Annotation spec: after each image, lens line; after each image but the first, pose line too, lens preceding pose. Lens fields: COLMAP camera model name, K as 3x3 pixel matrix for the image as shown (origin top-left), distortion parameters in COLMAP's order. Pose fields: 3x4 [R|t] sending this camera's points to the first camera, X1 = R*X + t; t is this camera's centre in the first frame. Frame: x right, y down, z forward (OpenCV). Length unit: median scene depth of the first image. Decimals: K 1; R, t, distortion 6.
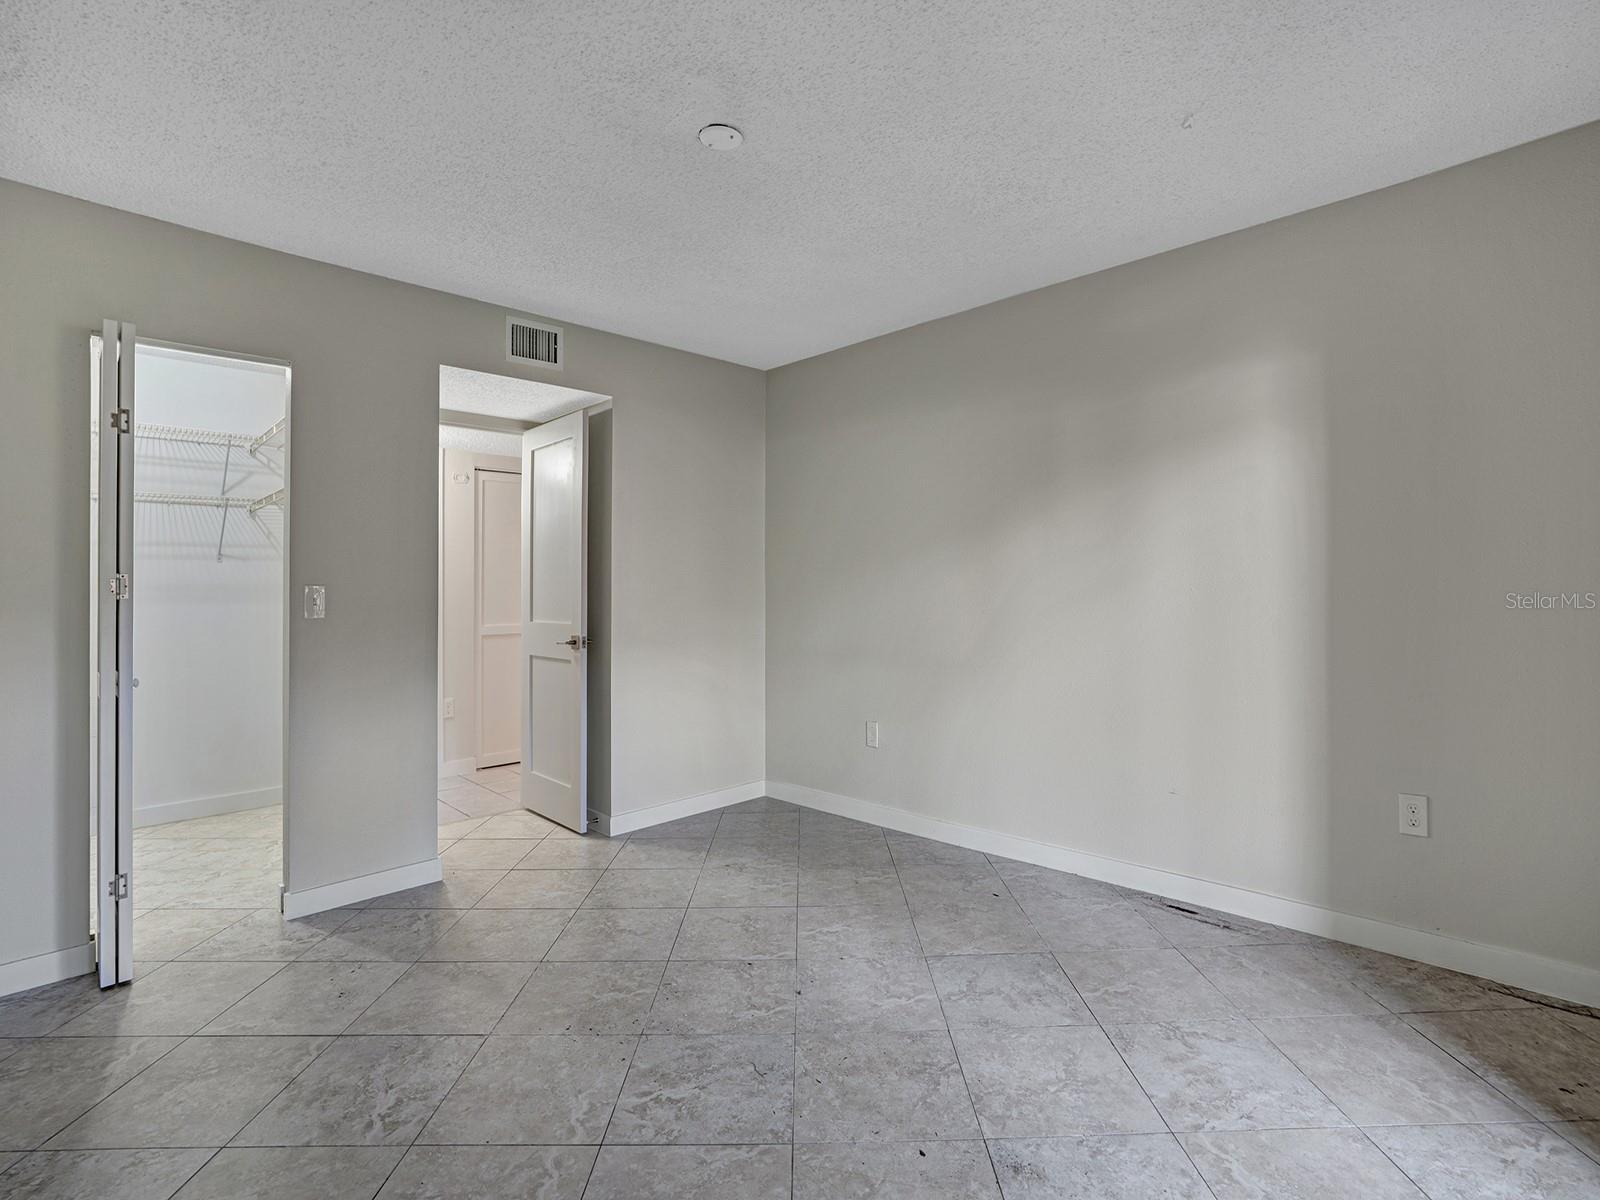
lens RADIAL K [[786.5, 0, 807.4], [0, 786.5, 591.4], [0, 0, 1]] dist [-0.050278, 0.023464]
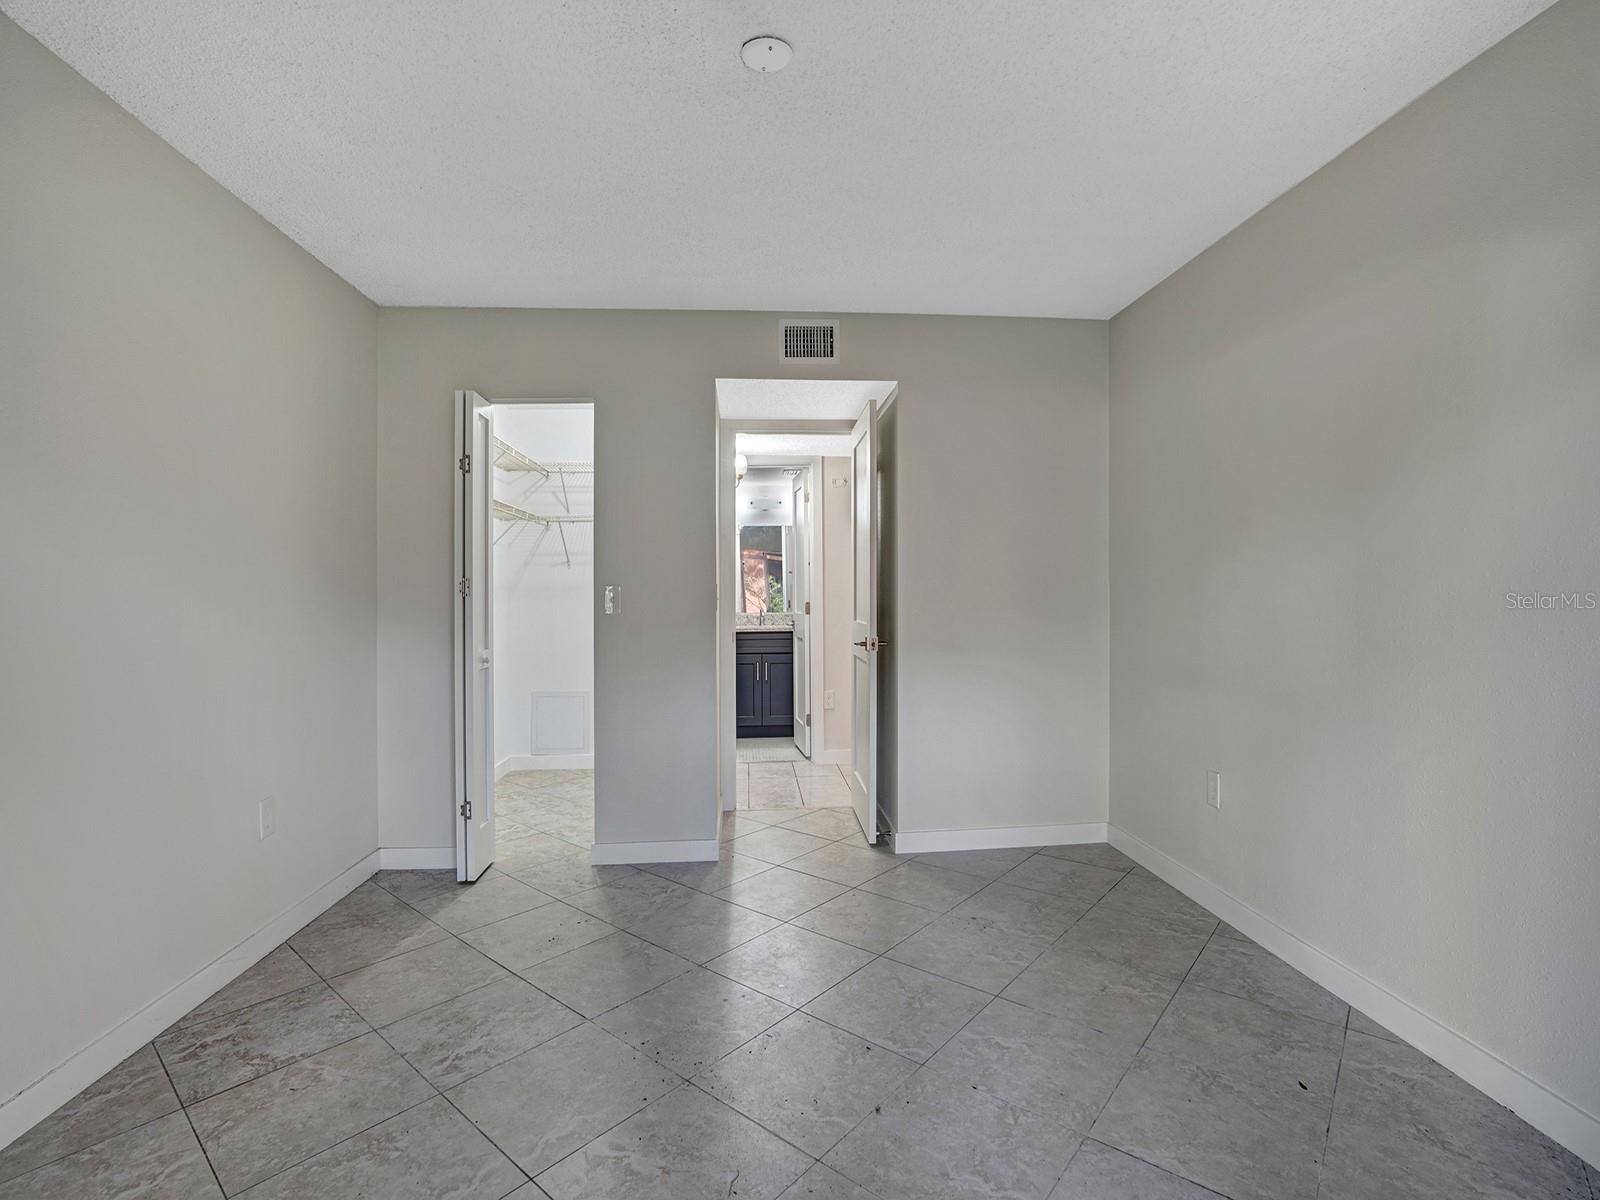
lens RADIAL K [[769.6, 0, 801.0], [0, 769.6, 593.5], [0, 0, 1]] dist [-0.067804, 0.030577]
pose [[0.755712, 0.004407, -0.654889, 0.327526], [0.000432, 0.999974, 0.007227, -0.004930], [0.654904, -0.005744, 0.755690, 0.299288]]
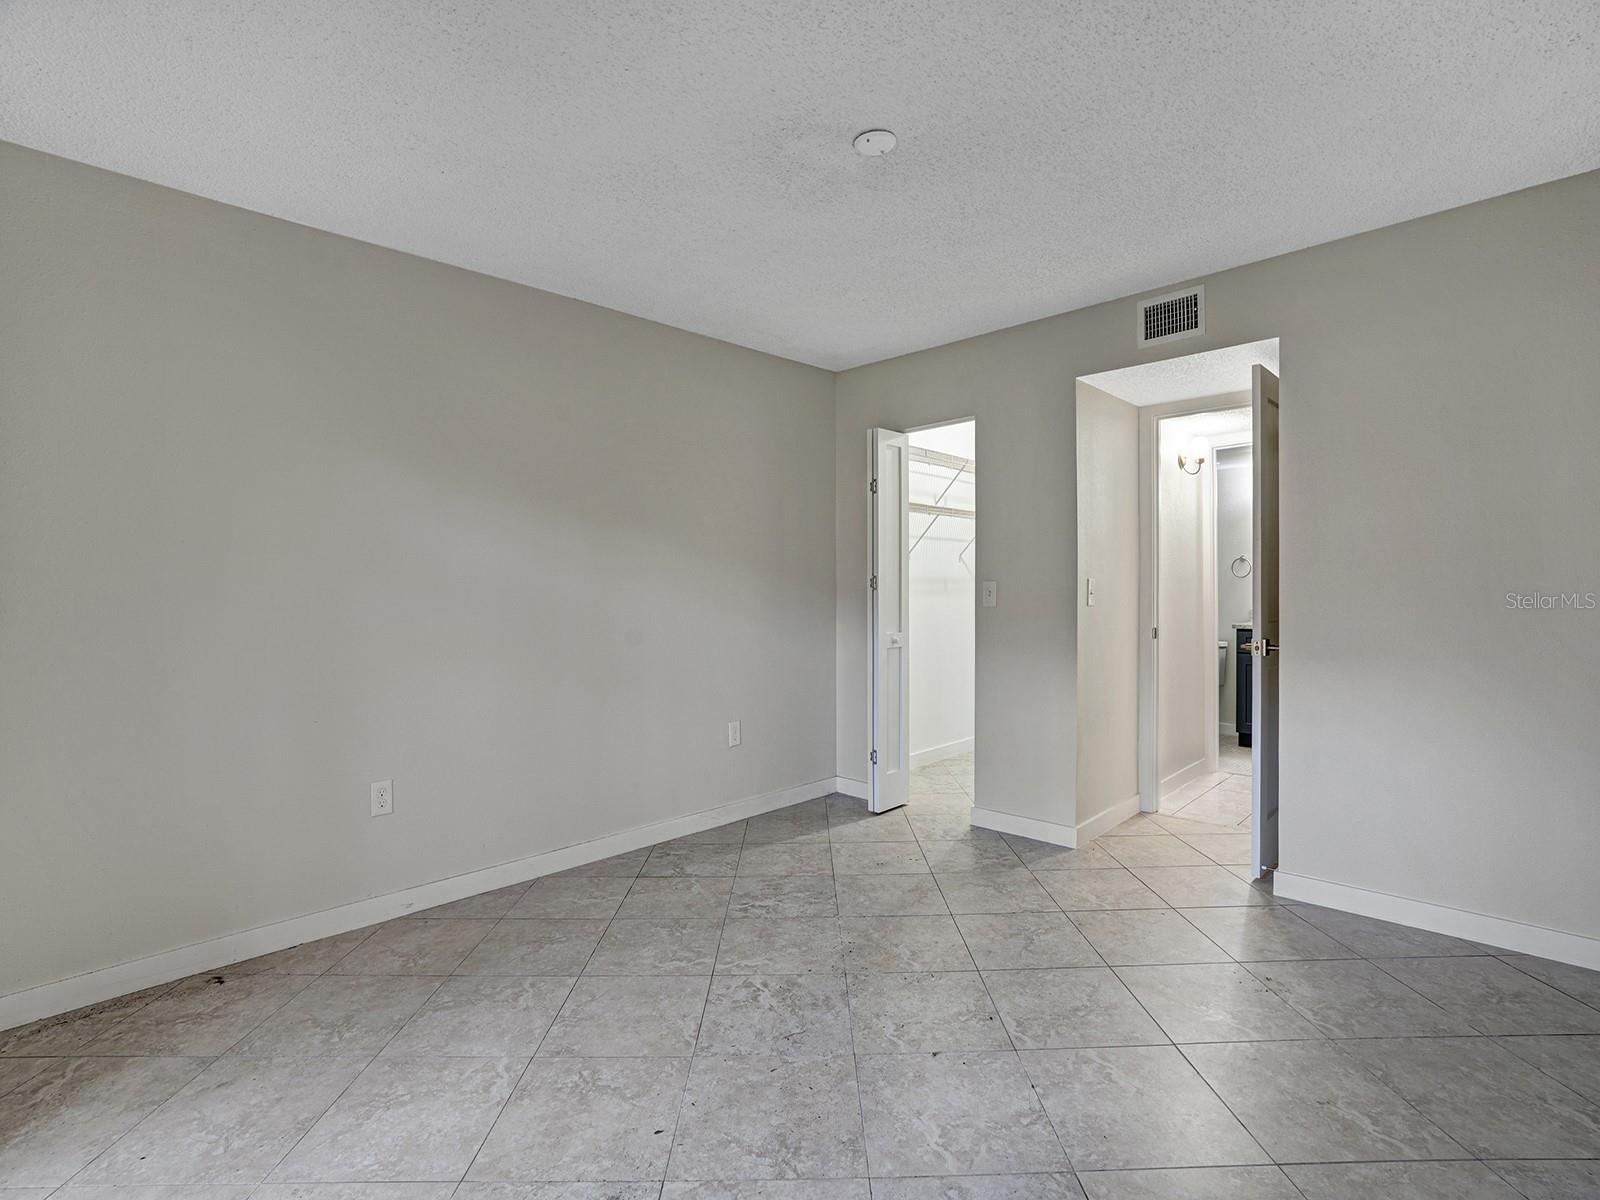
lens RADIAL K [[753.7, 0, 800.0], [0, 753.7, 600.0], [0, 0, 1]] dist [-0.067315, 0.027409]
pose [[-0.003593, 0.025068, -0.999679, 0.618348], [0.005061, 0.999673, 0.025050, -0.009762], [0.999981, -0.004969, -0.003718, 0.659278]]
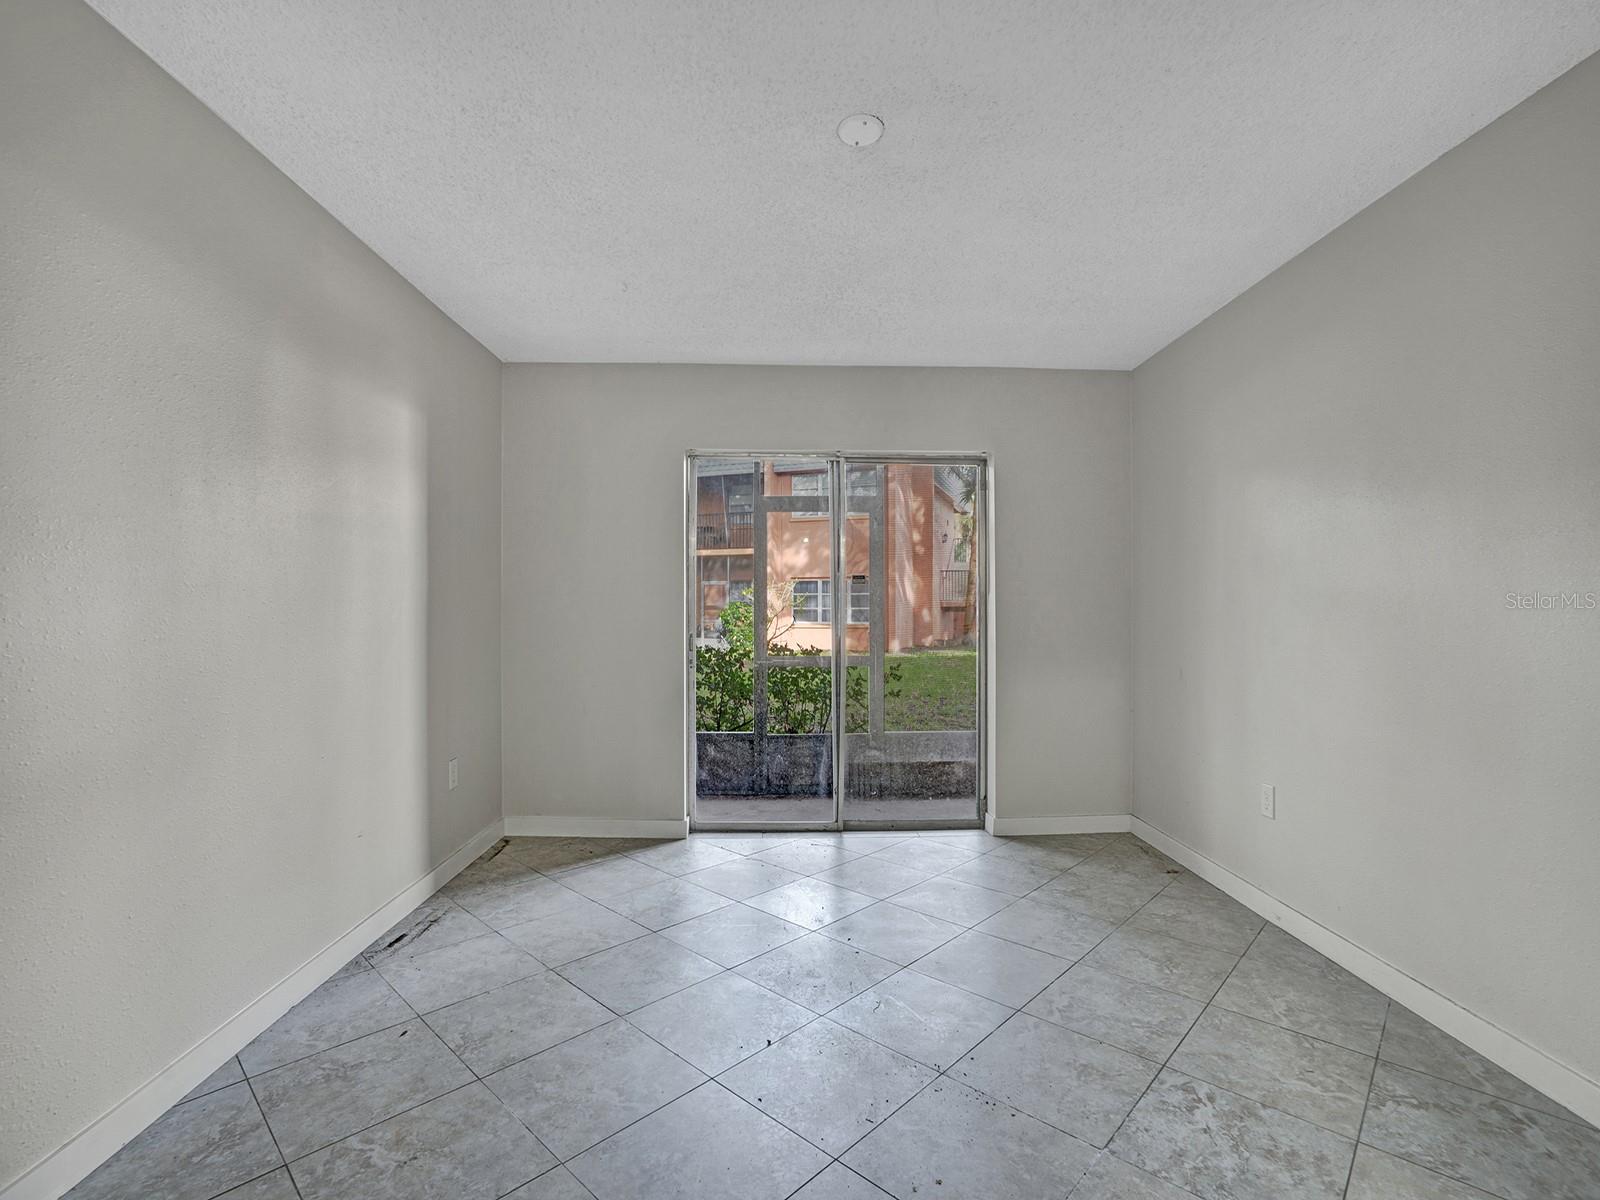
lens RADIAL K [[753.7, 0, 800.0], [0, 753.7, 600.0], [0, 0, 1]] dist [-0.067315, 0.027409]
pose [[-0.719877, 0.023249, 0.693712, -0.513412], [0.014750, 0.999726, -0.018199, 0.002746], [-0.693945, -0.002868, -0.720022, 1.247418]]
